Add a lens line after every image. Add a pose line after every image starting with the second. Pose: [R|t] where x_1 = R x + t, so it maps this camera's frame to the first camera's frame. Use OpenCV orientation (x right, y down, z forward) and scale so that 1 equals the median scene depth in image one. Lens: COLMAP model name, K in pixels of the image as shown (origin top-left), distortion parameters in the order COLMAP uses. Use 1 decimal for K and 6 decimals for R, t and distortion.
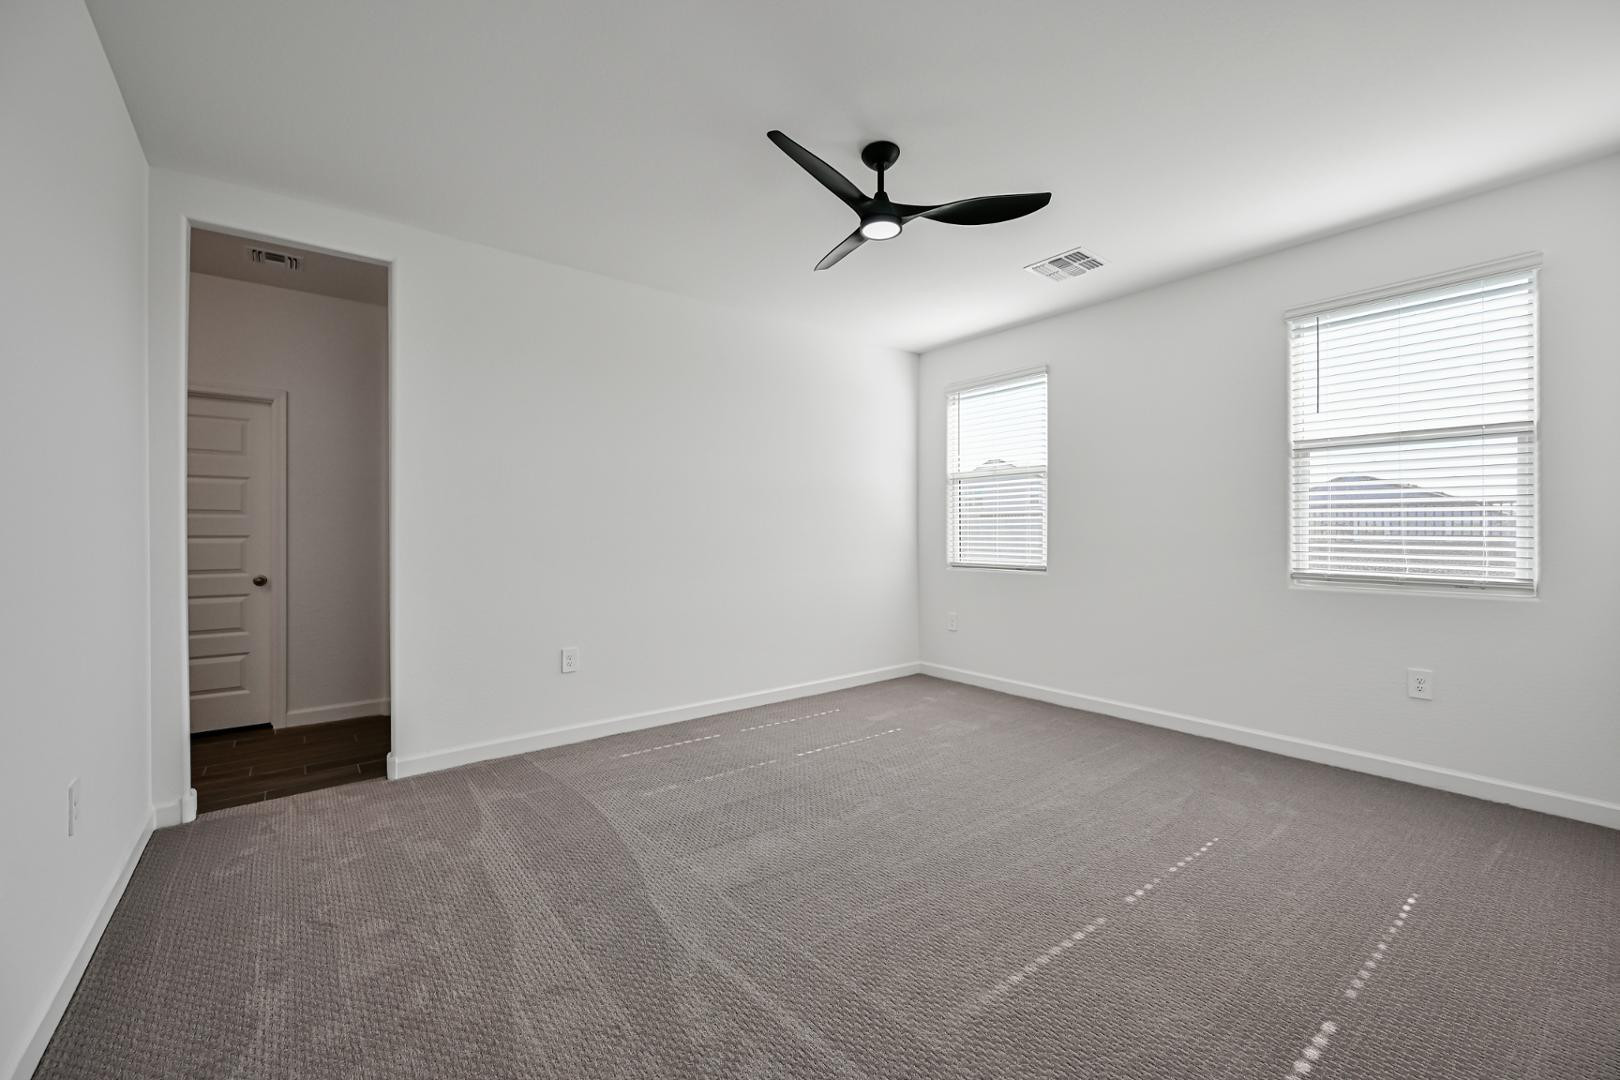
lens RADIAL K [[652.7, 0, 805.2], [0, 652.7, 522.5], [0, 0, 1]] dist [0.001470, 0.000046]
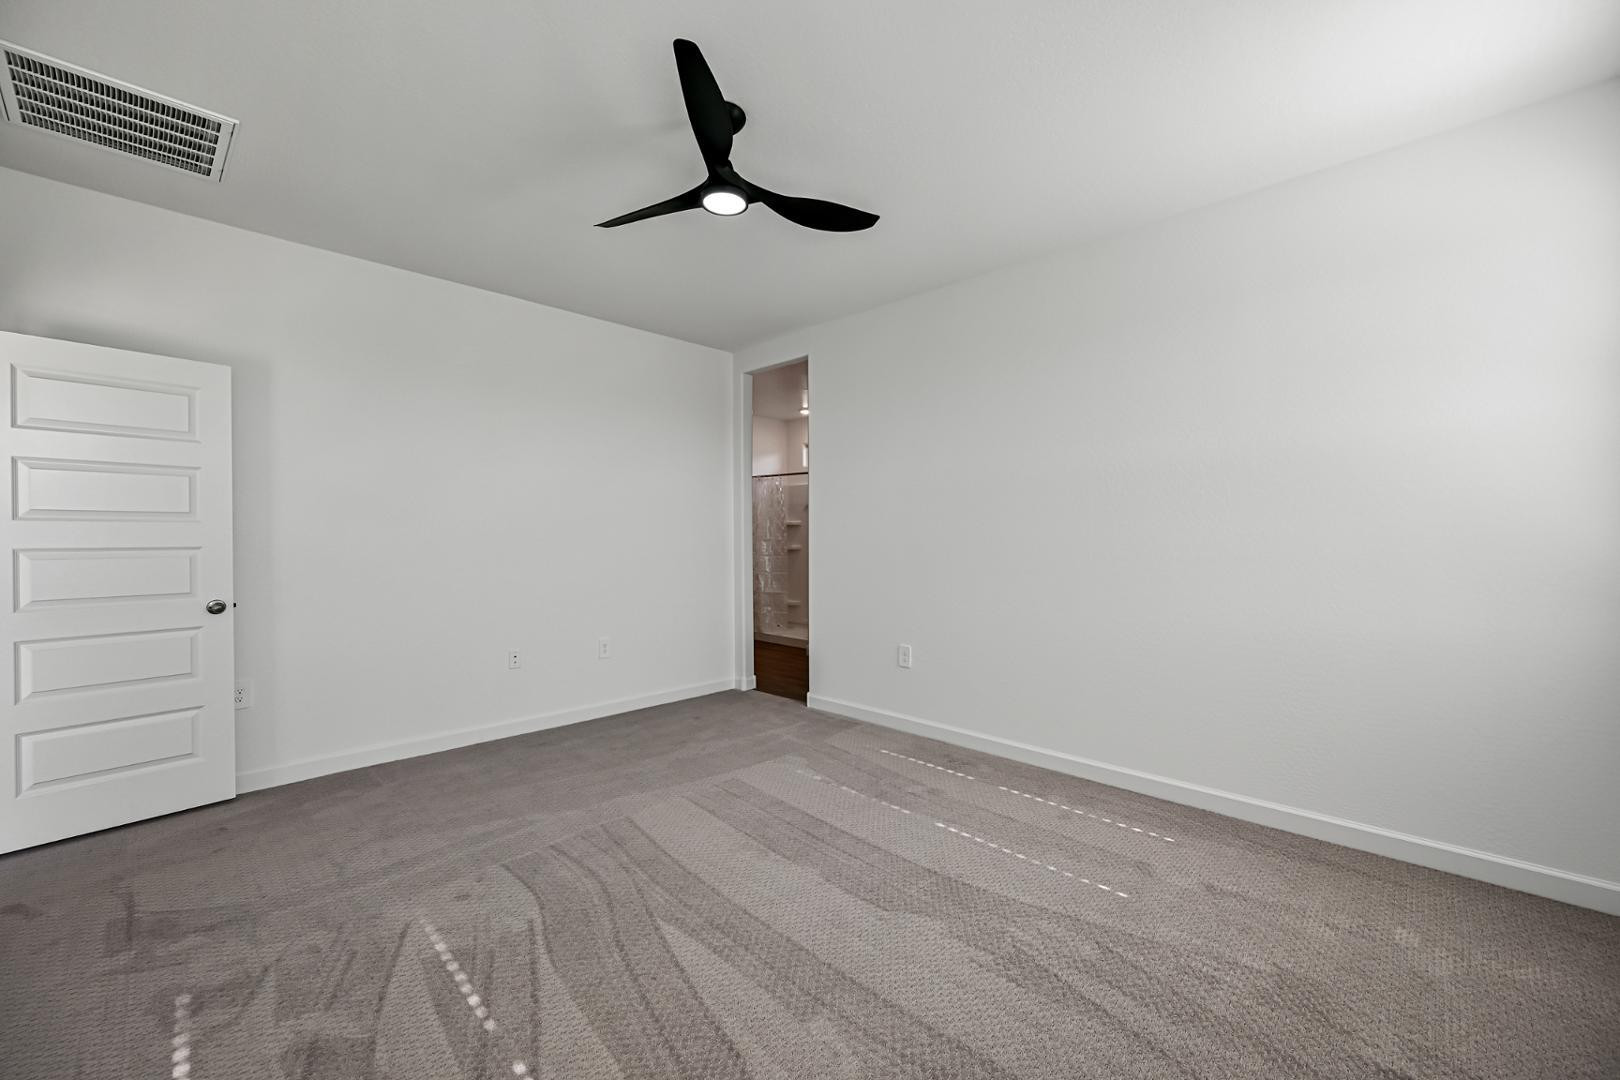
lens RADIAL K [[652.7, 0, 816.2], [0, 652.7, 535.7], [0, 0, 1]] dist [0.001470, 0.000046]
pose [[0.147272, 0.008978, -0.989055, 0.727268], [0.009674, 0.999898, 0.010517, -0.007666], [0.989049, -0.011117, 0.147170, 0.705996]]
